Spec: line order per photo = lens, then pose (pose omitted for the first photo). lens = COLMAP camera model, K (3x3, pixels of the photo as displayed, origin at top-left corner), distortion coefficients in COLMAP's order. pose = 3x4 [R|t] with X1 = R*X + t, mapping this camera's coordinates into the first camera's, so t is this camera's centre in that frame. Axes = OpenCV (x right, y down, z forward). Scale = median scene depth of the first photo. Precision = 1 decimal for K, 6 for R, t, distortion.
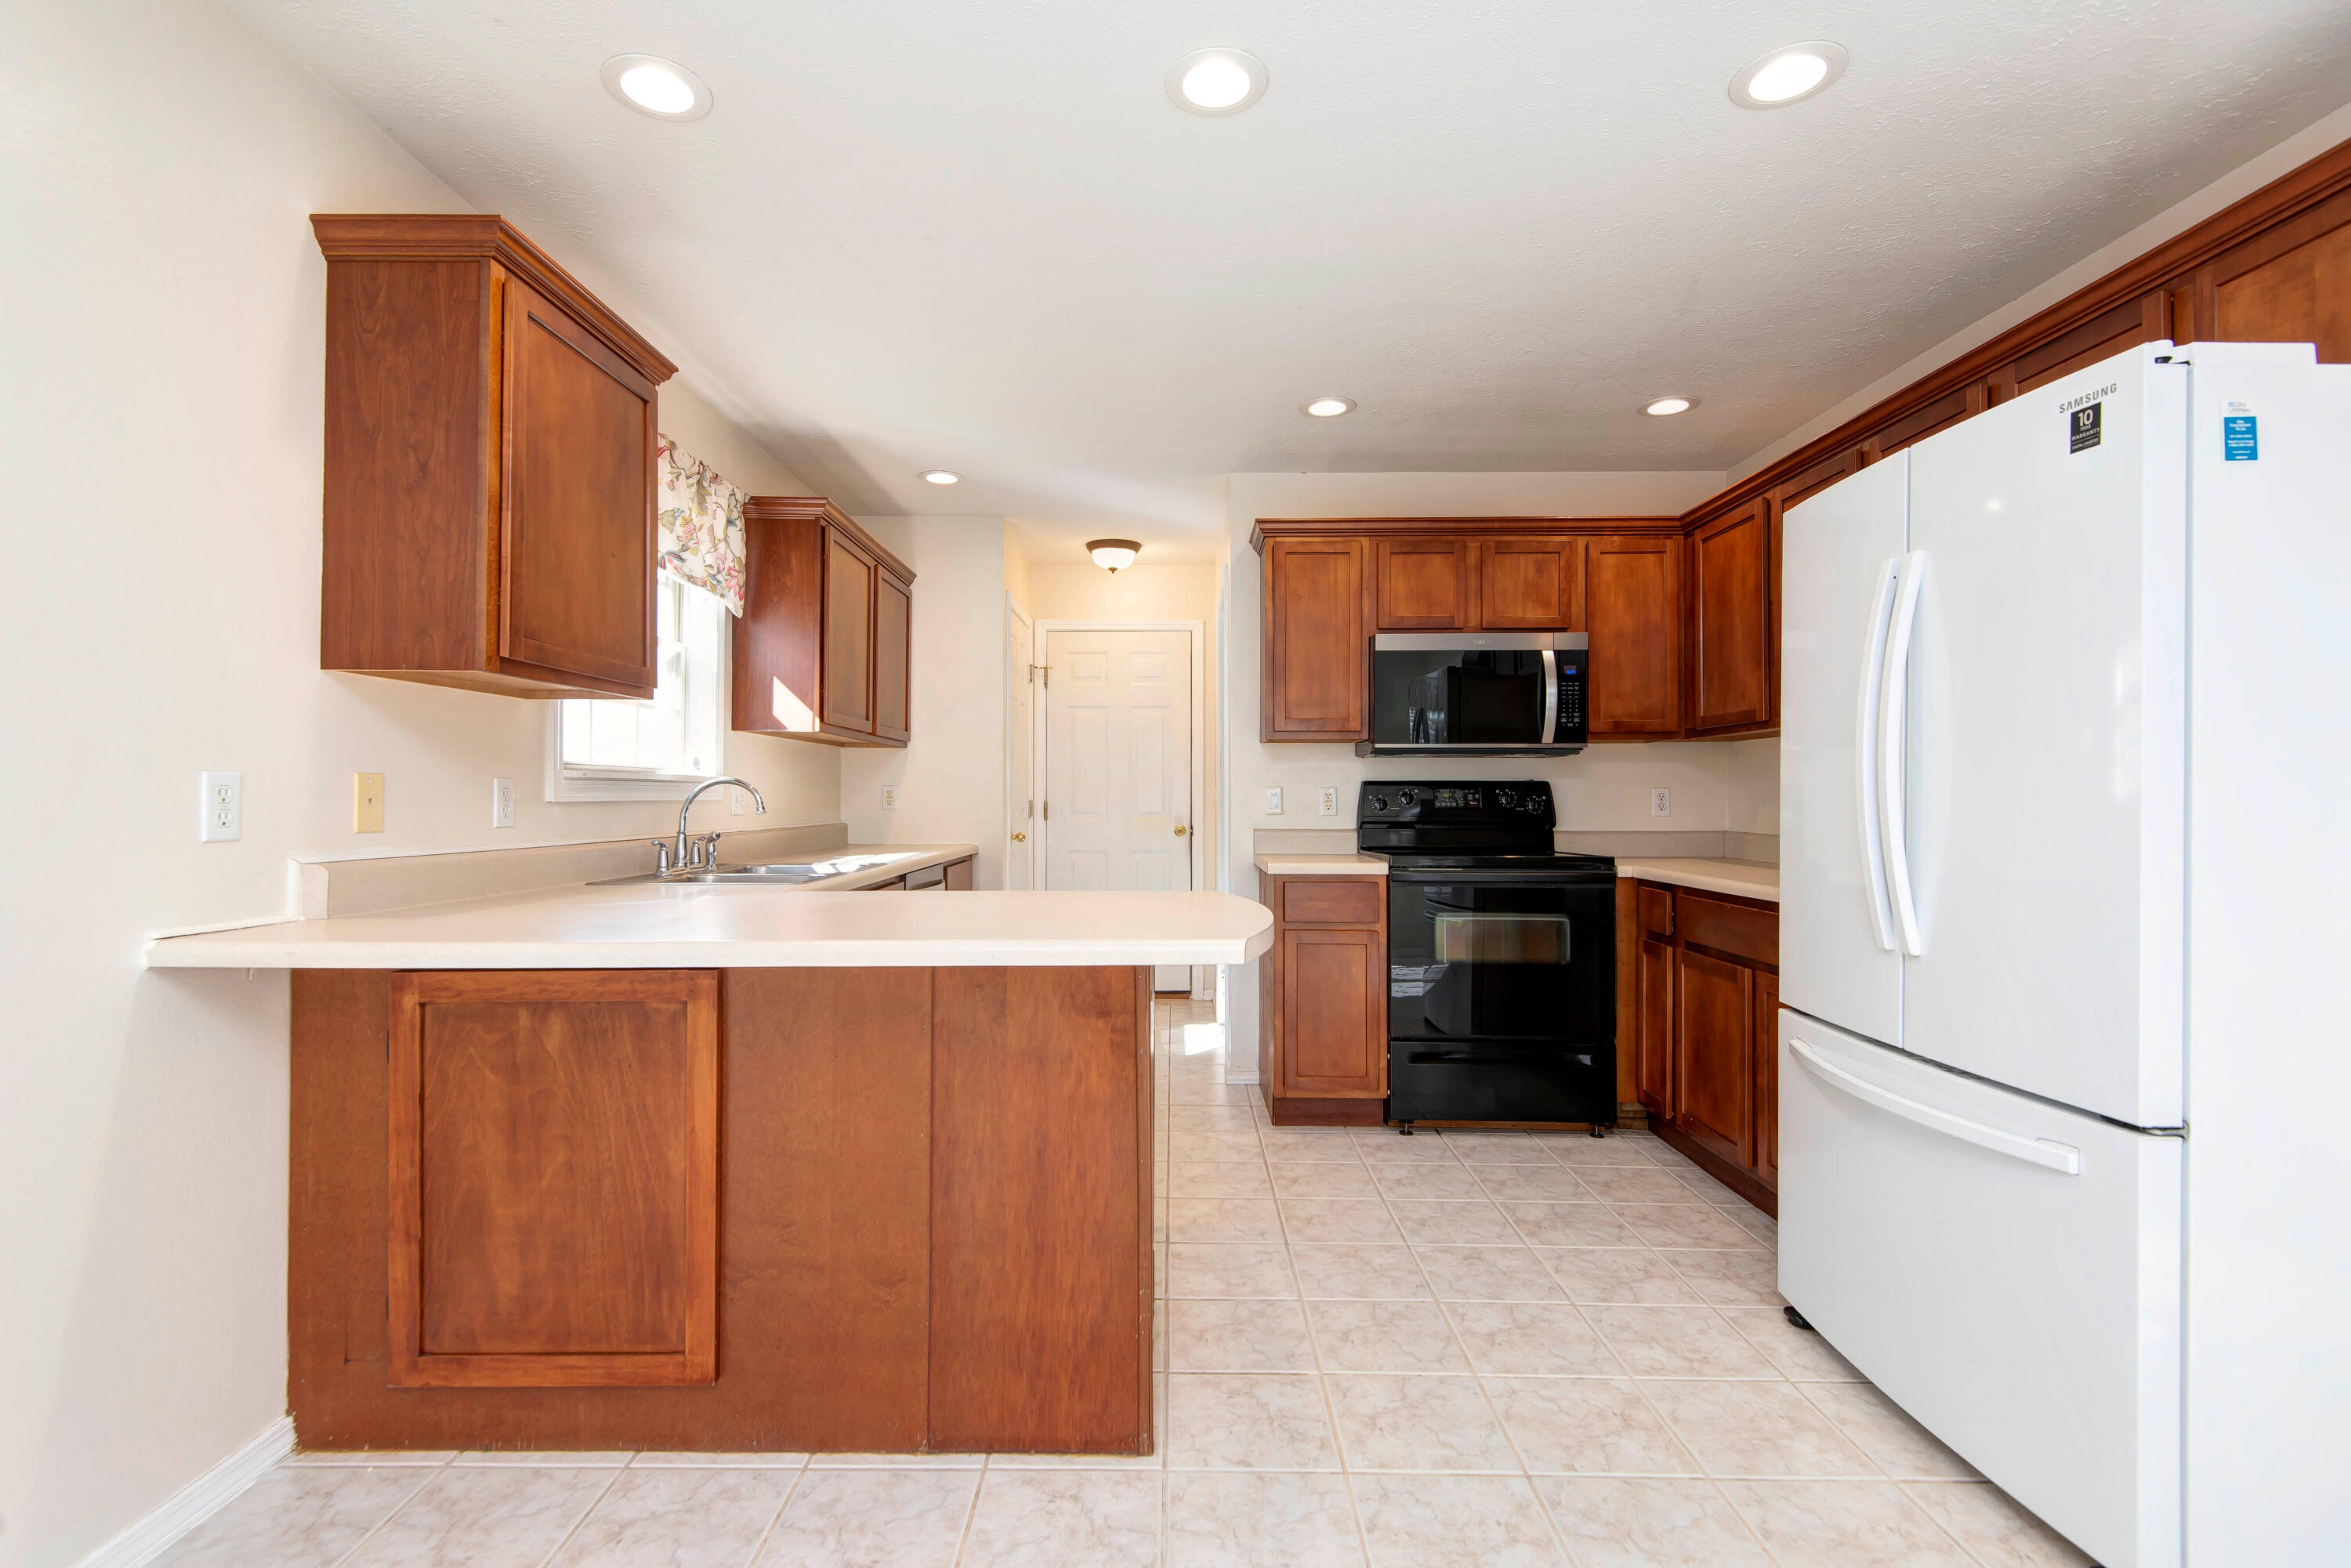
lens RADIAL K [[1081.8, 0, 1177.7], [0, 1081.8, 782.6], [0, 0, 1]] dist [0.021020, -0.010076]
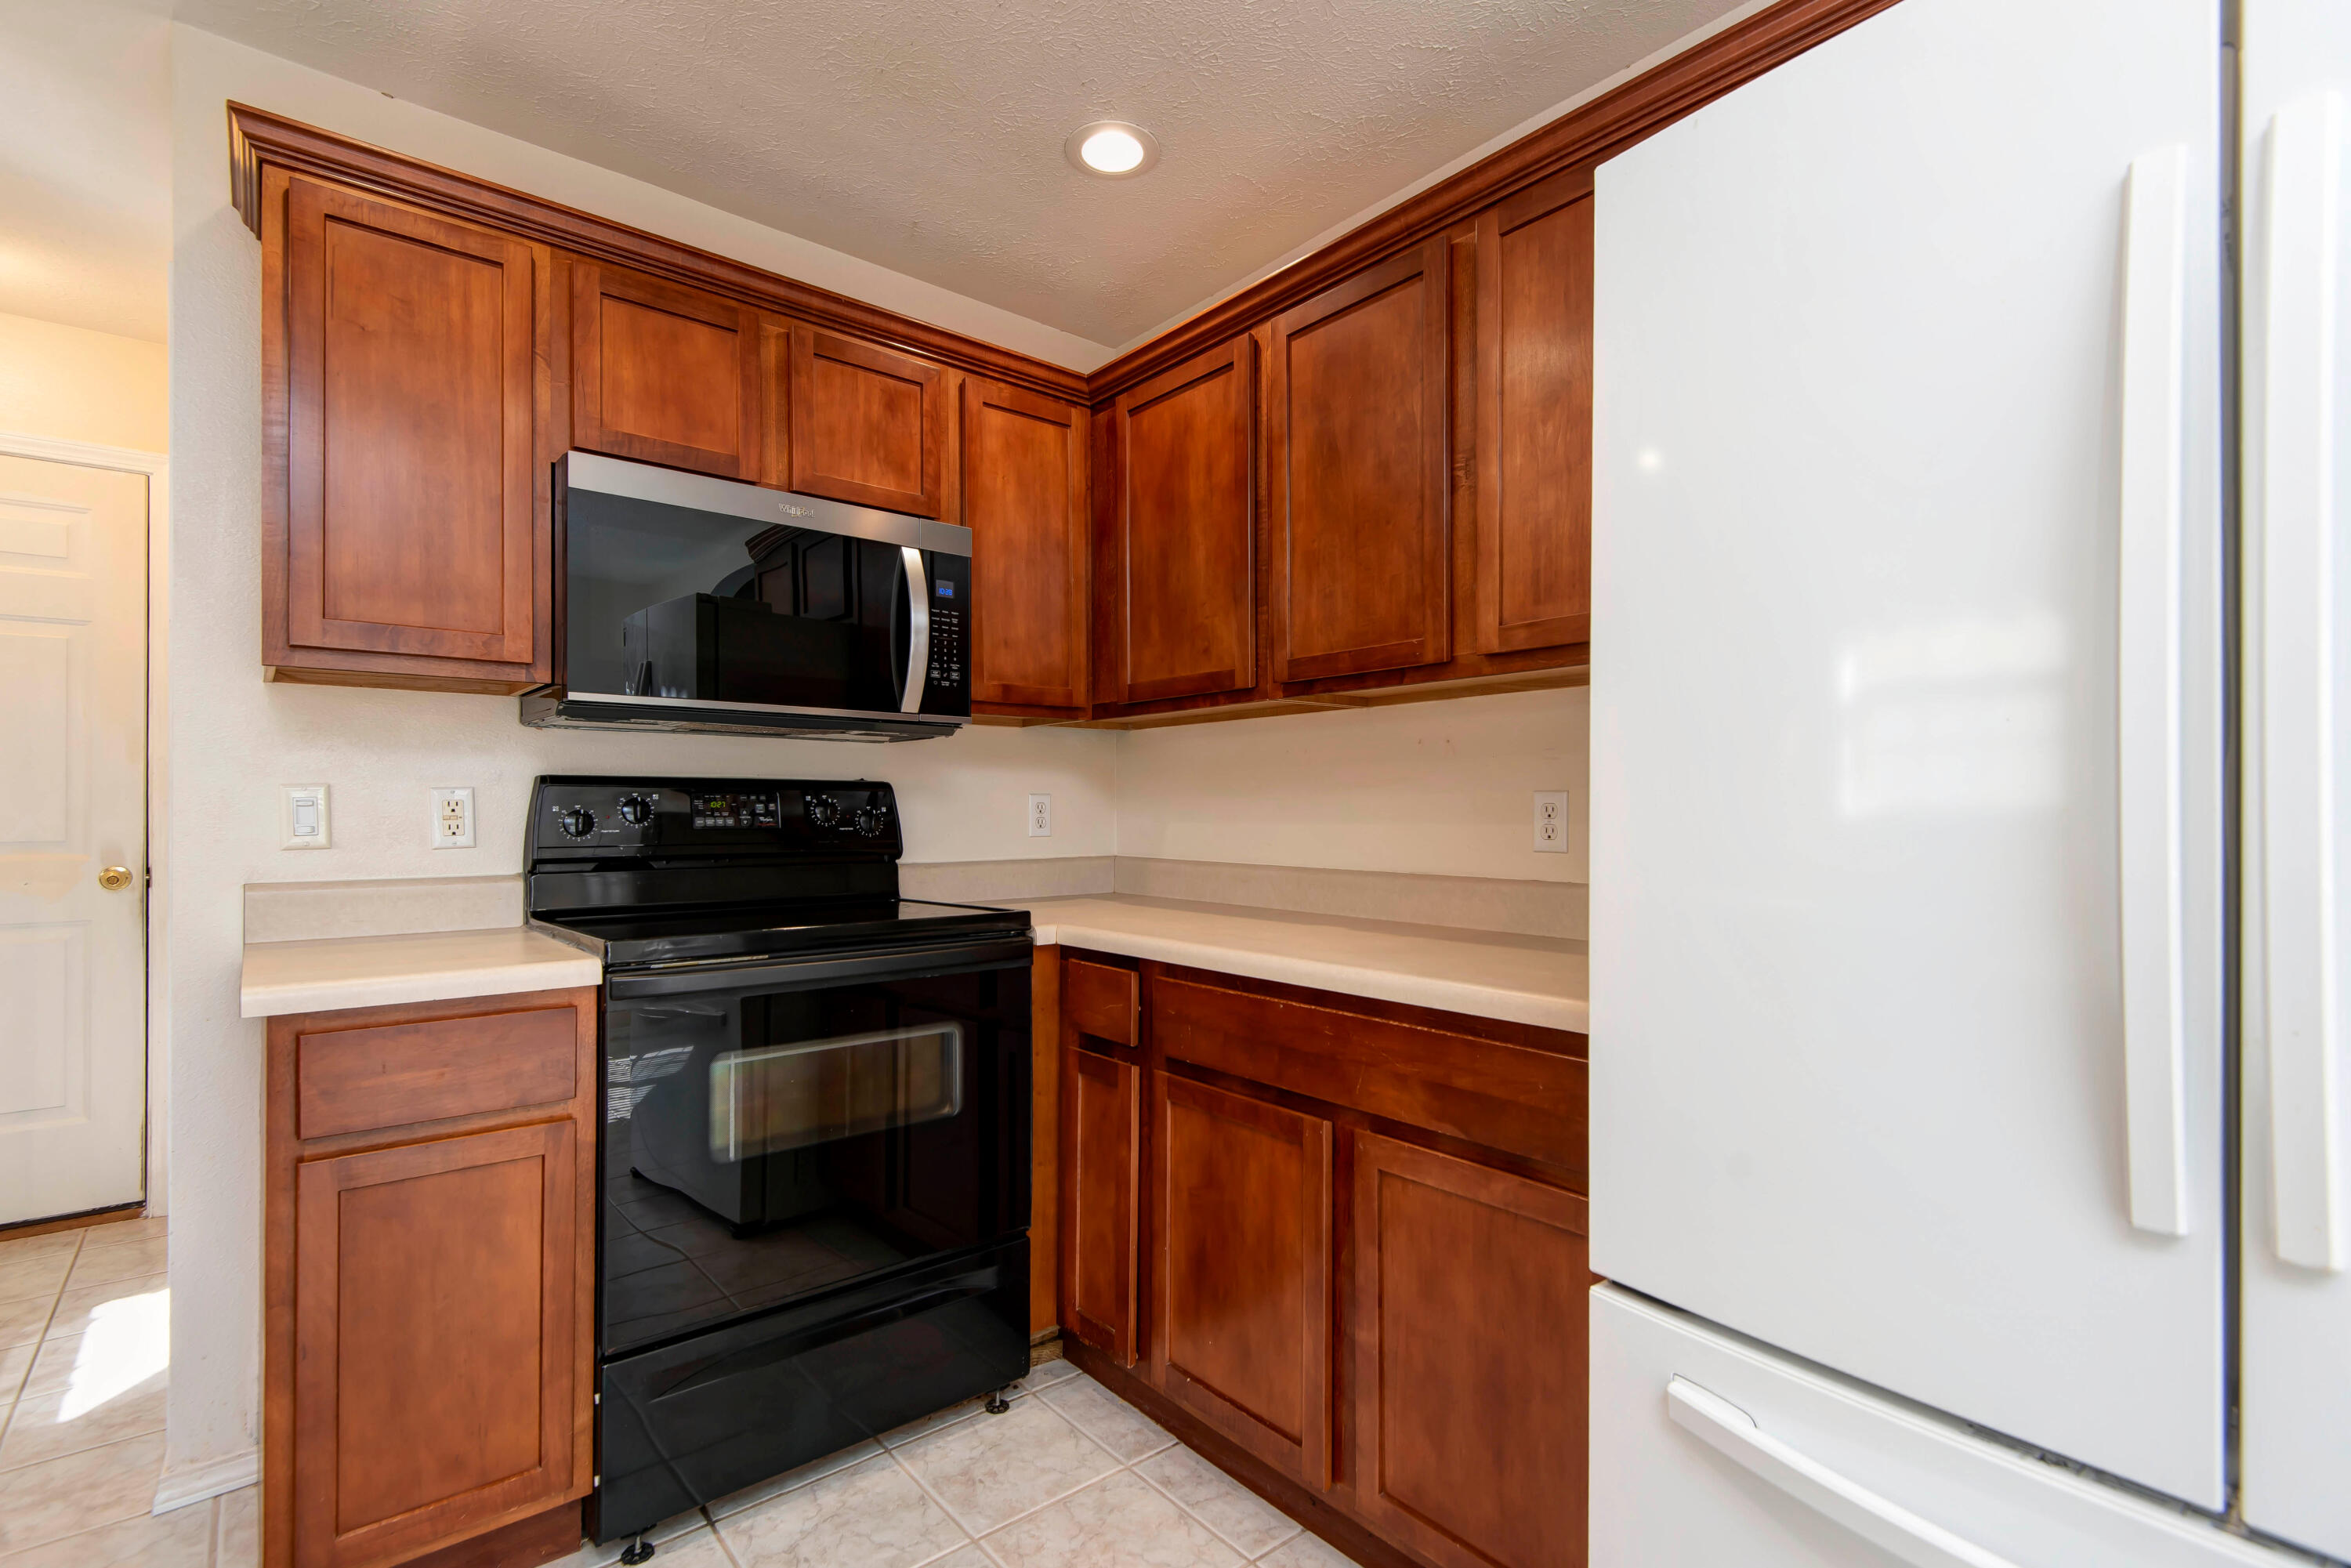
lens RADIAL K [[1081.8, 0, 1141.5], [0, 1081.8, 804.6], [0, 0, 1]] dist [0.021020, -0.010076]
pose [[0.781389, 0.001615, 0.624042, 0.085522], [-0.007189, 0.999954, 0.006414, 0.006898], [-0.624003, -0.009498, 0.781365, 0.490016]]
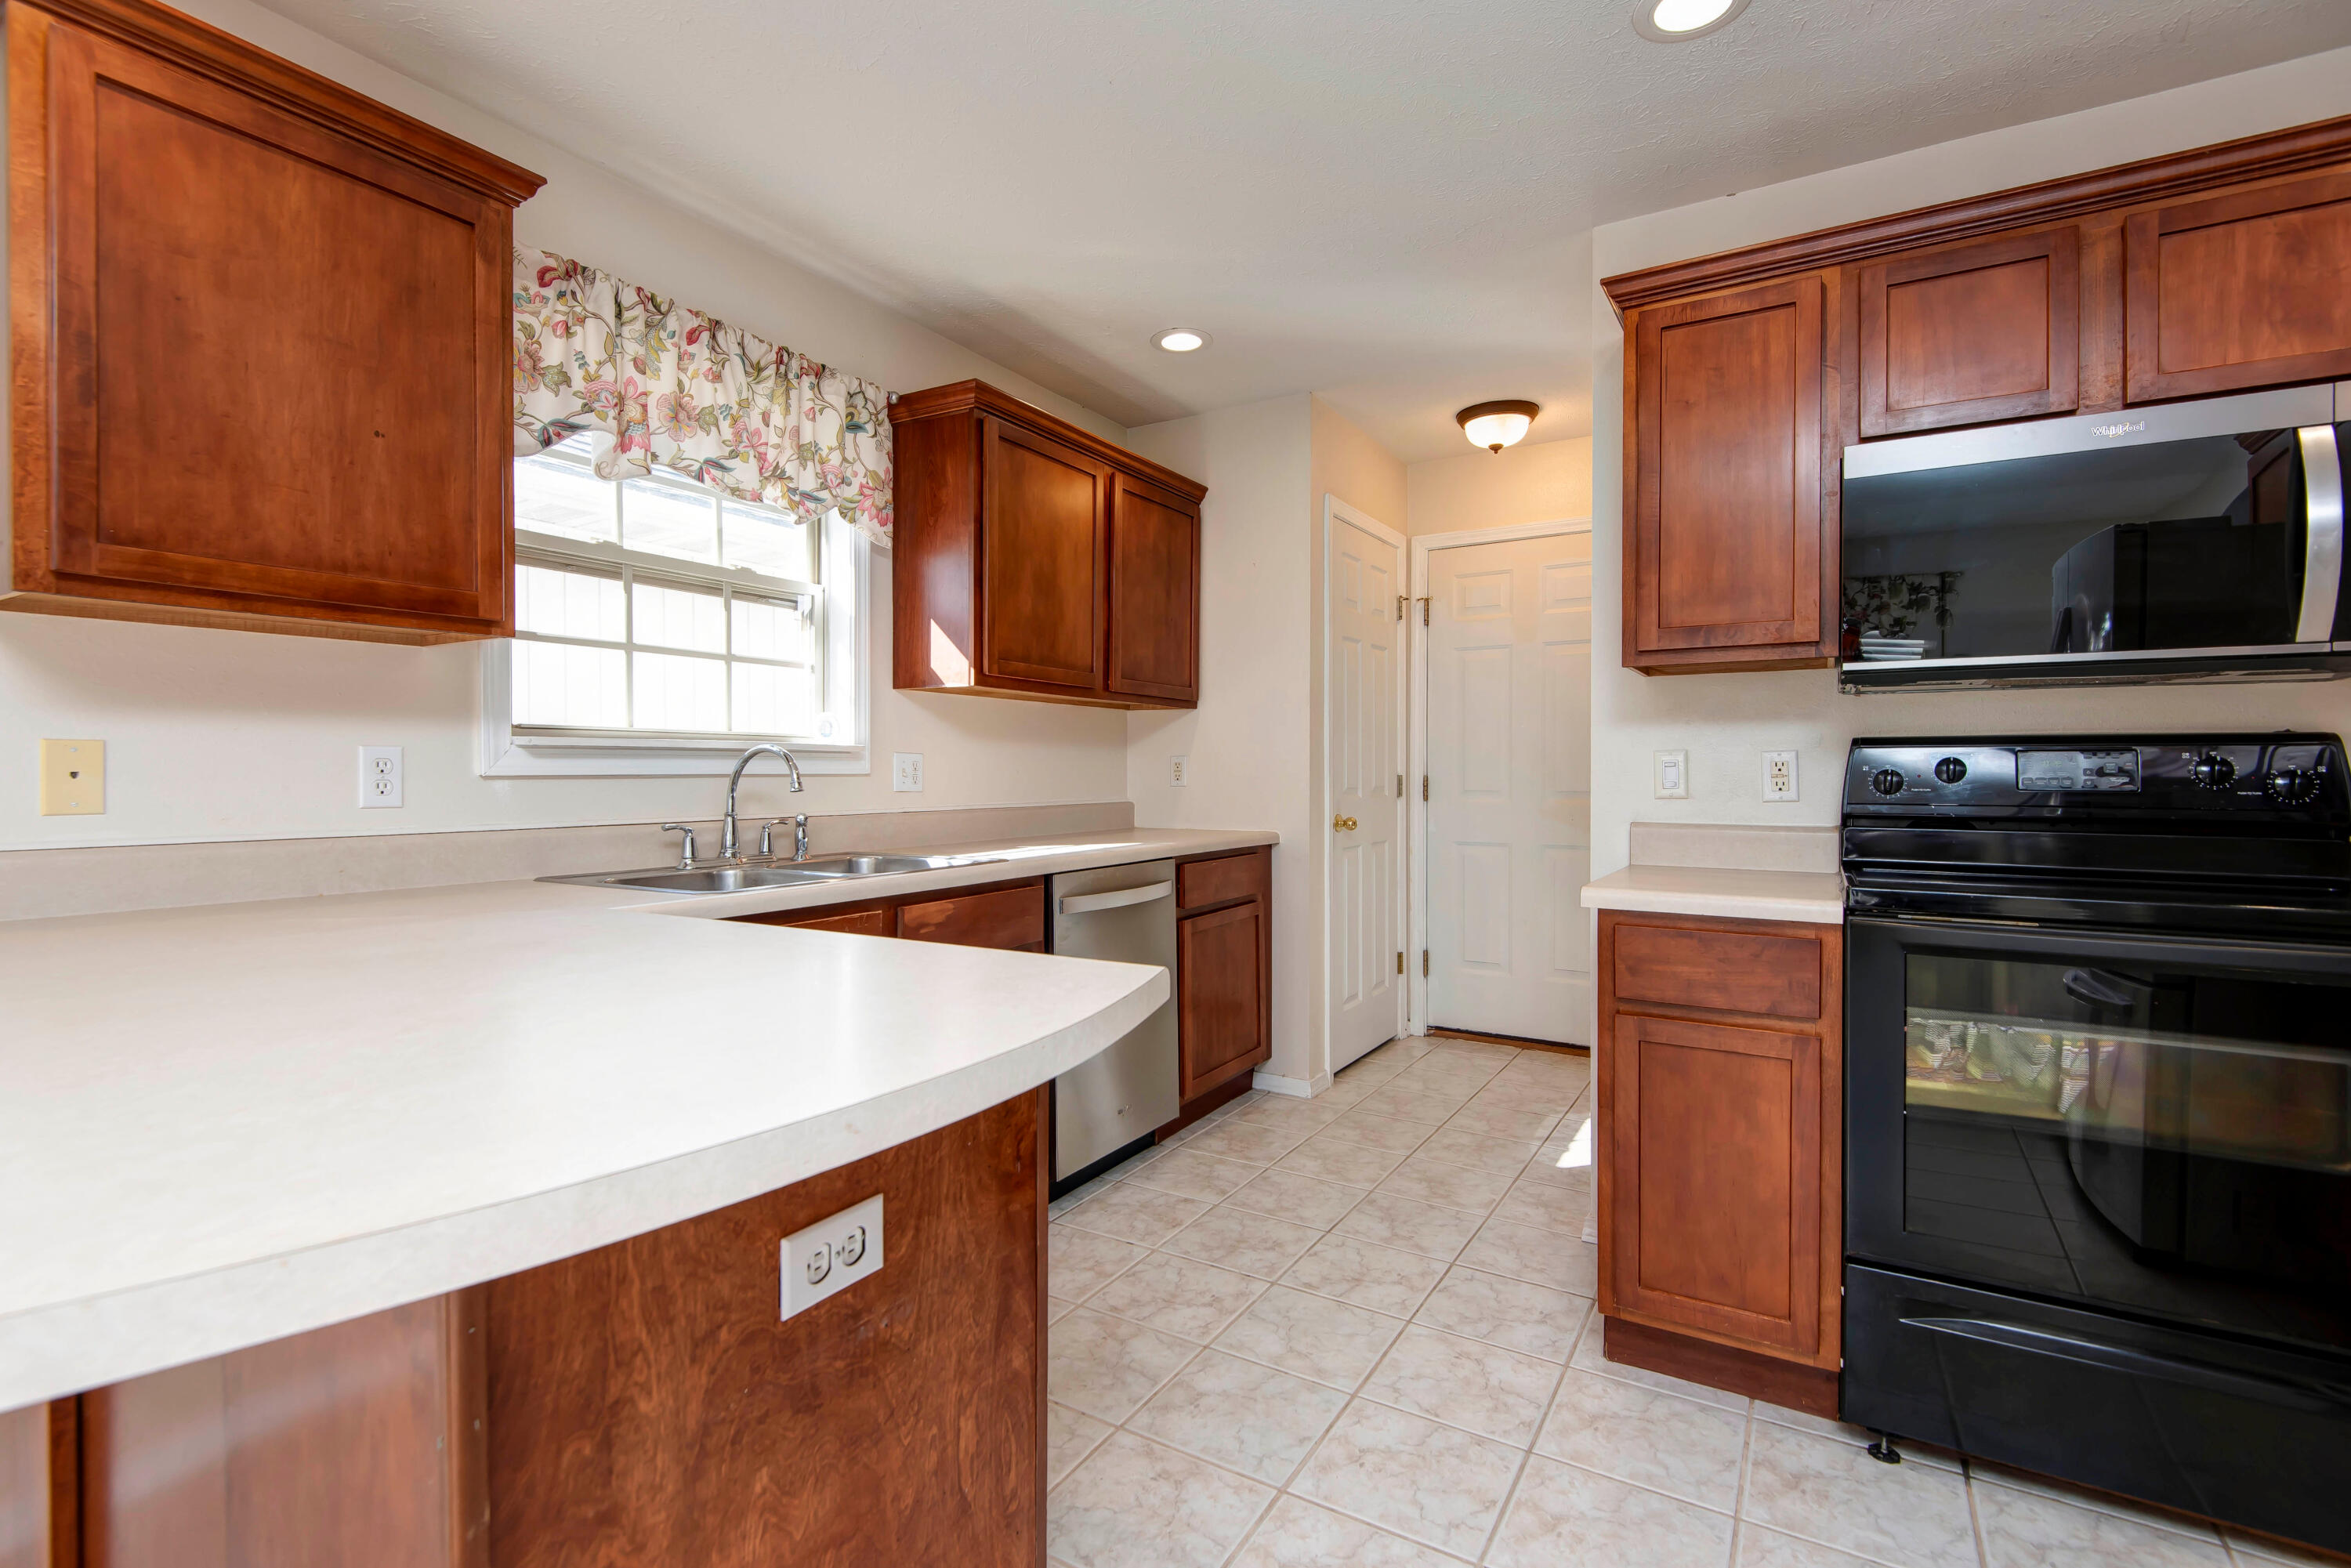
lens RADIAL K [[1081.8, 0, 1171.7], [0, 1081.8, 778.1], [0, 0, 1]] dist [0.021020, -0.010076]
pose [[0.849589, 0.001290, -0.527444, 0.186144], [0.008490, 0.999834, 0.016121, 0.007302], [0.527378, -0.018174, 0.849437, 0.395520]]
